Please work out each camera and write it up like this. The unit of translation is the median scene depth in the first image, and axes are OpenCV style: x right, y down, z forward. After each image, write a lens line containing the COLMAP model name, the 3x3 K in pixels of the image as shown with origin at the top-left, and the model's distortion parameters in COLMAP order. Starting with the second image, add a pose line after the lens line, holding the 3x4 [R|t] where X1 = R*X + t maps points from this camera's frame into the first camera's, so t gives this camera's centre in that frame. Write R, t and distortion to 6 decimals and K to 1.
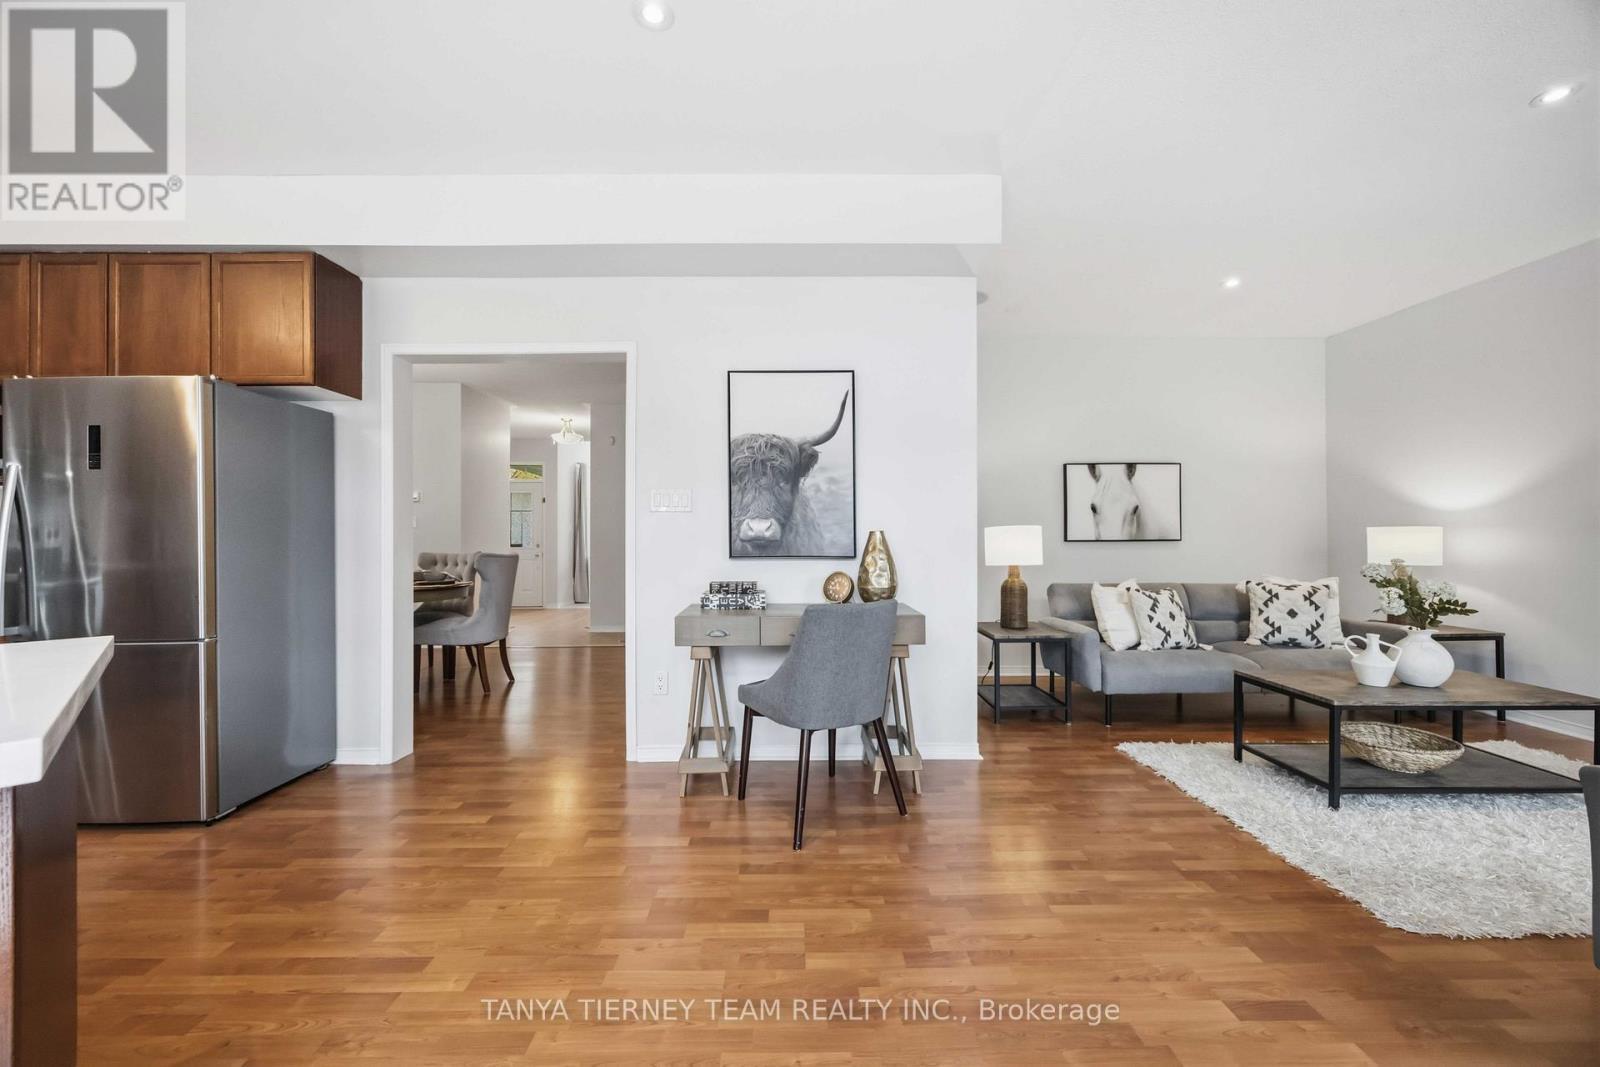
lens RADIAL K [[611.4, 0, 792.9], [0, 611.4, 531.6], [0, 0, 1]] dist [-0.002669, -0.000413]
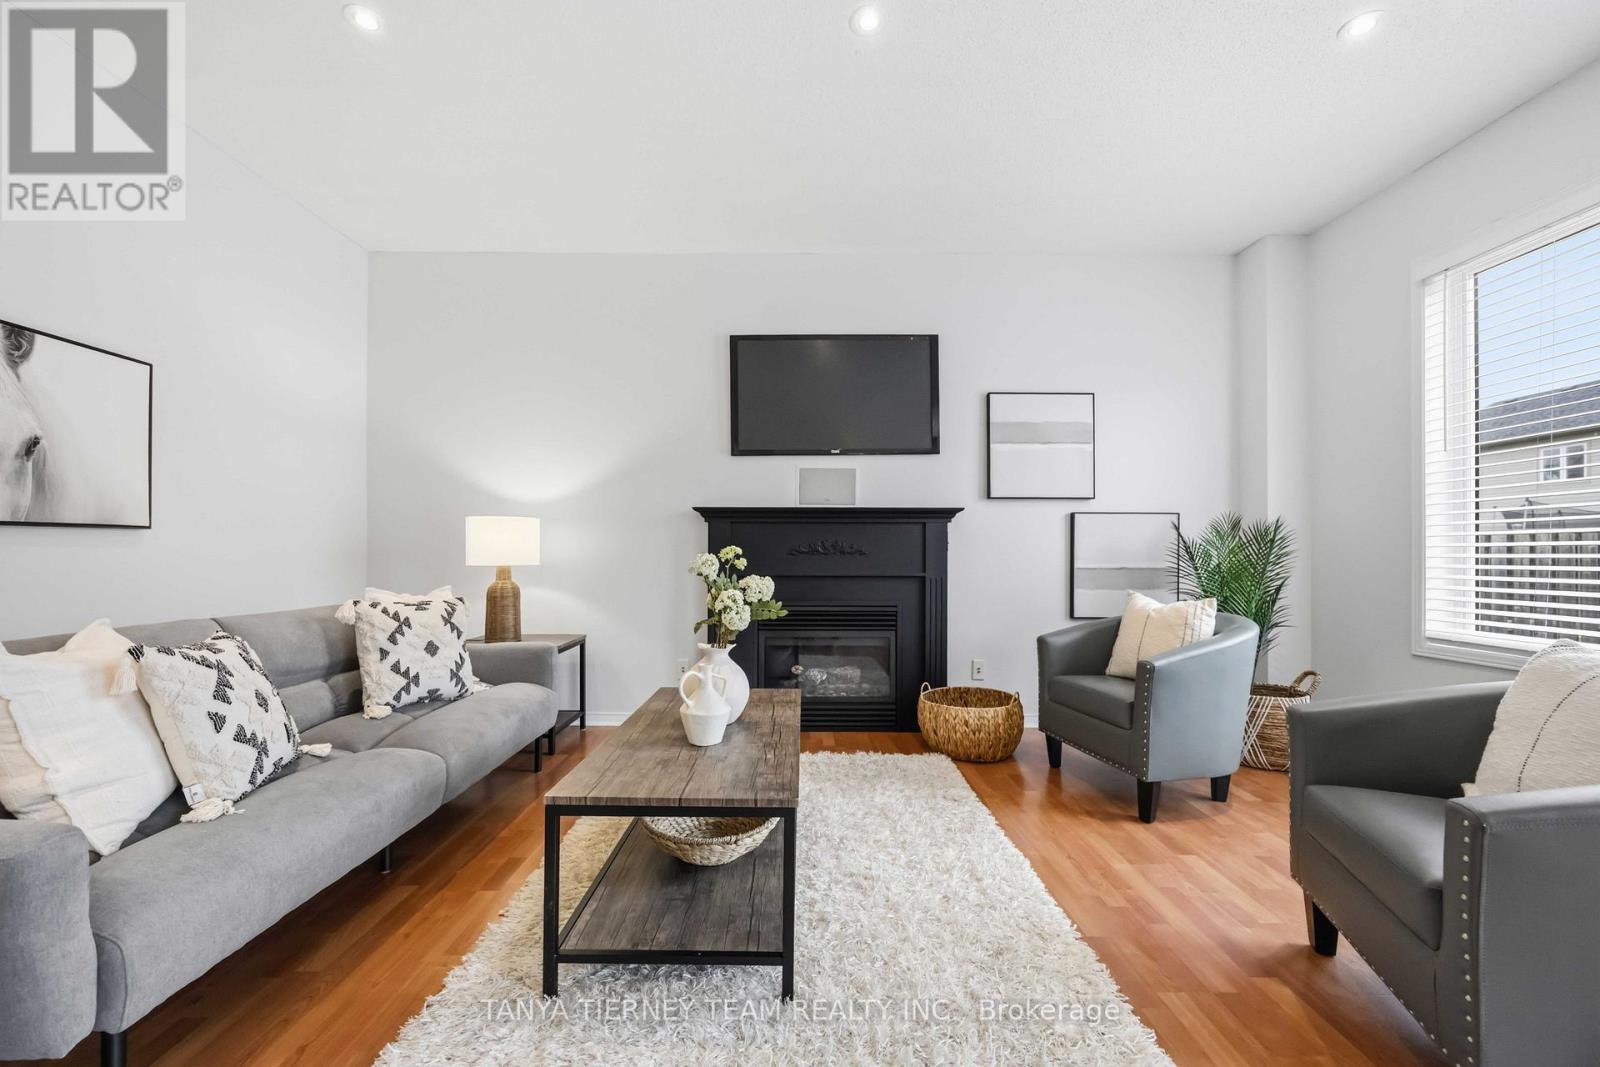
lens RADIAL K [[611.4, 0, 801.4], [0, 611.4, 553.7], [0, 0, 1]] dist [-0.002669, -0.000413]
pose [[0.006503, 0.000325, 0.999979, 0.252234], [-0.012942, 0.999916, -0.000241, 0.041623], [-0.999895, -0.012940, 0.006507, 0.744066]]
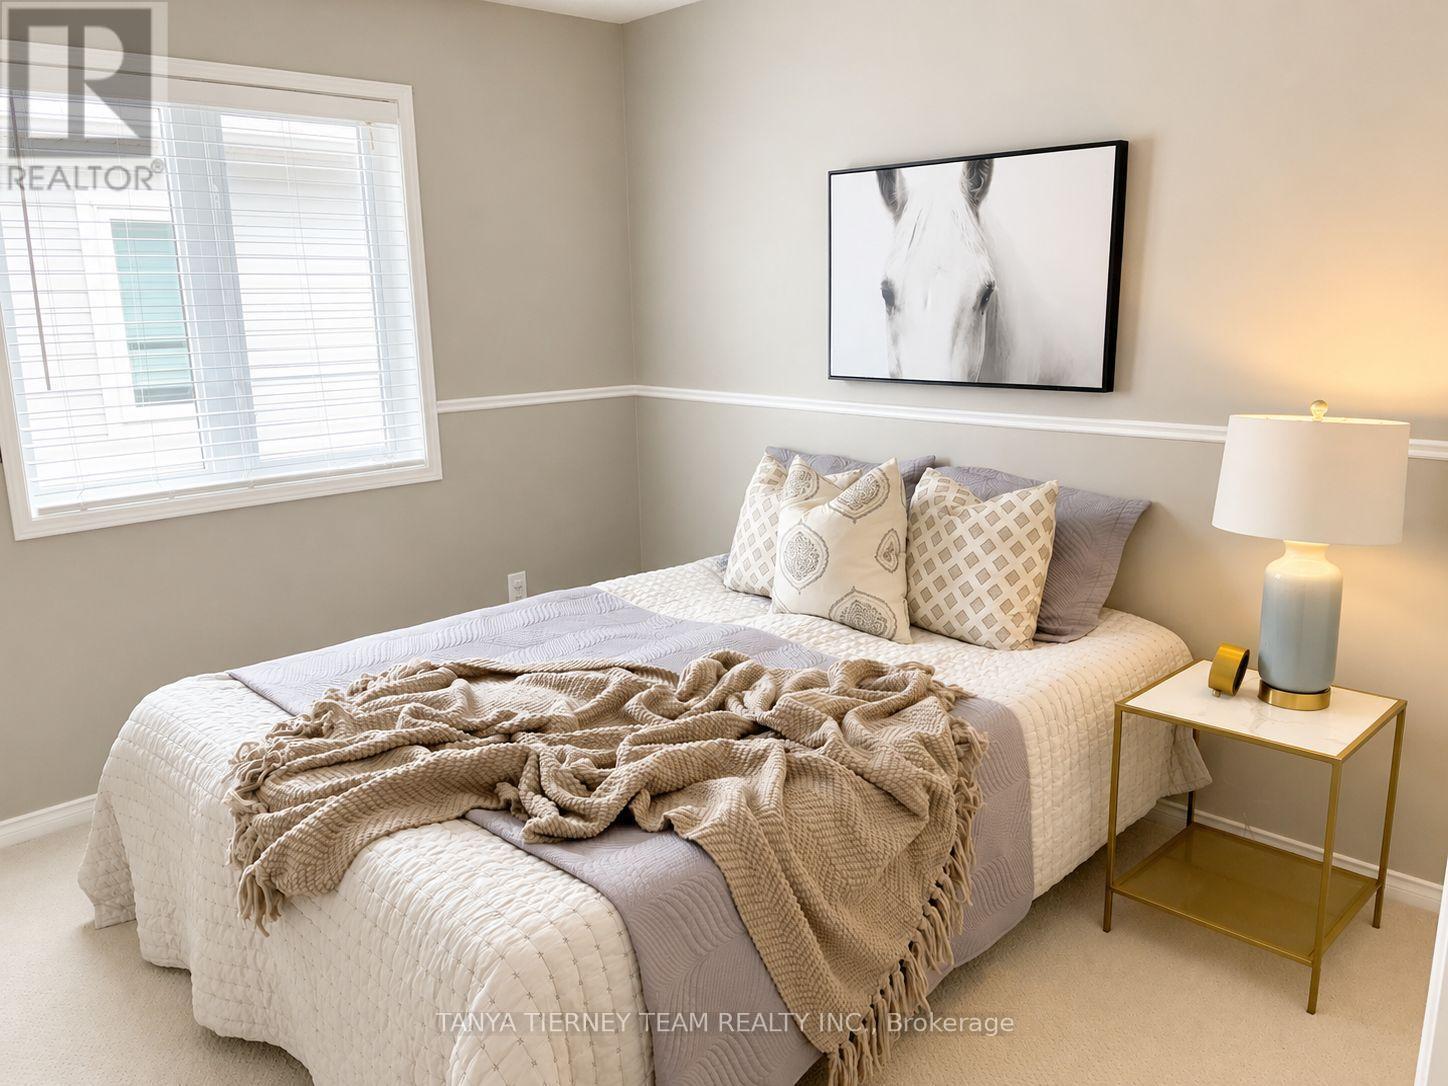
lens RADIAL K [[1152.7, 0, 725.2], [0, 1152.7, 541.4], [0, 0, 1]] dist [0.000673, 0.003237]
pose [[0.708782, 0.146221, -0.690107, 1.397622], [0.022623, 0.973067, 0.229410, -0.081374], [0.705065, -0.178214, 0.686384, 0.637546]]
